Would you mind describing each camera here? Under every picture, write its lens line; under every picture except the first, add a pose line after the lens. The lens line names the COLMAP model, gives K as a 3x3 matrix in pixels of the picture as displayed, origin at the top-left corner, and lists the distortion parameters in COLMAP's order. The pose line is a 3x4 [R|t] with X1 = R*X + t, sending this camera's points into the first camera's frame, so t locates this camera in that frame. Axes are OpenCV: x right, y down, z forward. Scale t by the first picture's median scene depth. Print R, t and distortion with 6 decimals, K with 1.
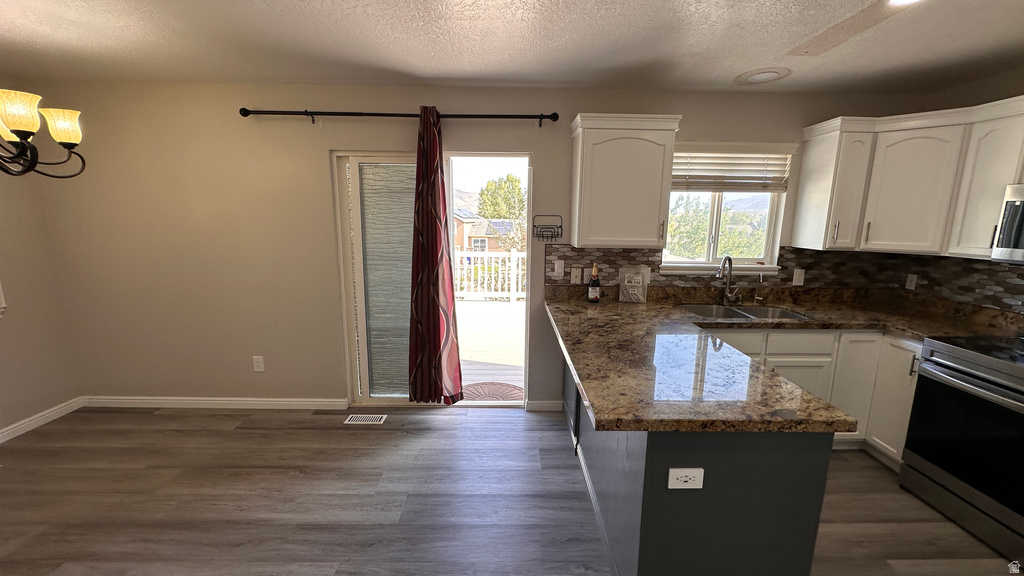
lens RADIAL K [[406.4, 0, 509.9], [0, 406.4, 287.9], [0, 0, 1]] dist [-0.004230, 0.000269]
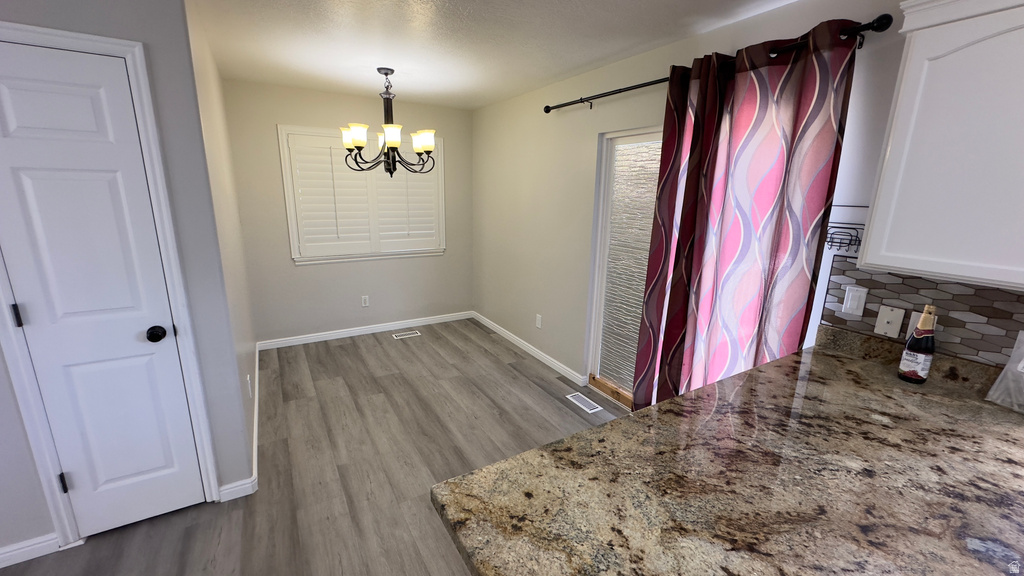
lens RADIAL K [[406.4, 0, 510.7], [0, 406.4, 284.4], [0, 0, 1]] dist [-0.004230, 0.000269]
pose [[0.507780, 0.195410, -0.839032, 0.375102], [-0.165233, 0.977944, 0.127764, -0.067884], [0.845492, 0.073760, 0.528869, 0.319796]]
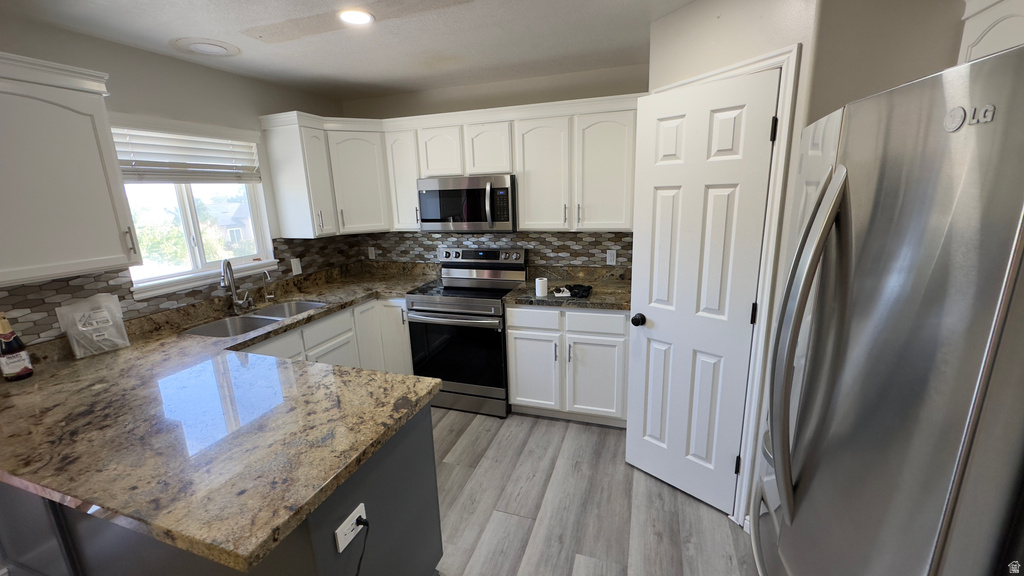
lens RADIAL K [[406.4, 0, 511.6], [0, 406.4, 288.8], [0, 0, 1]] dist [-0.004230, 0.000269]
pose [[0.328766, -0.244753, 0.912145, -0.060262], [0.201532, 0.961769, 0.185430, -0.056053], [-0.922658, 0.122863, 0.365523, 0.142260]]
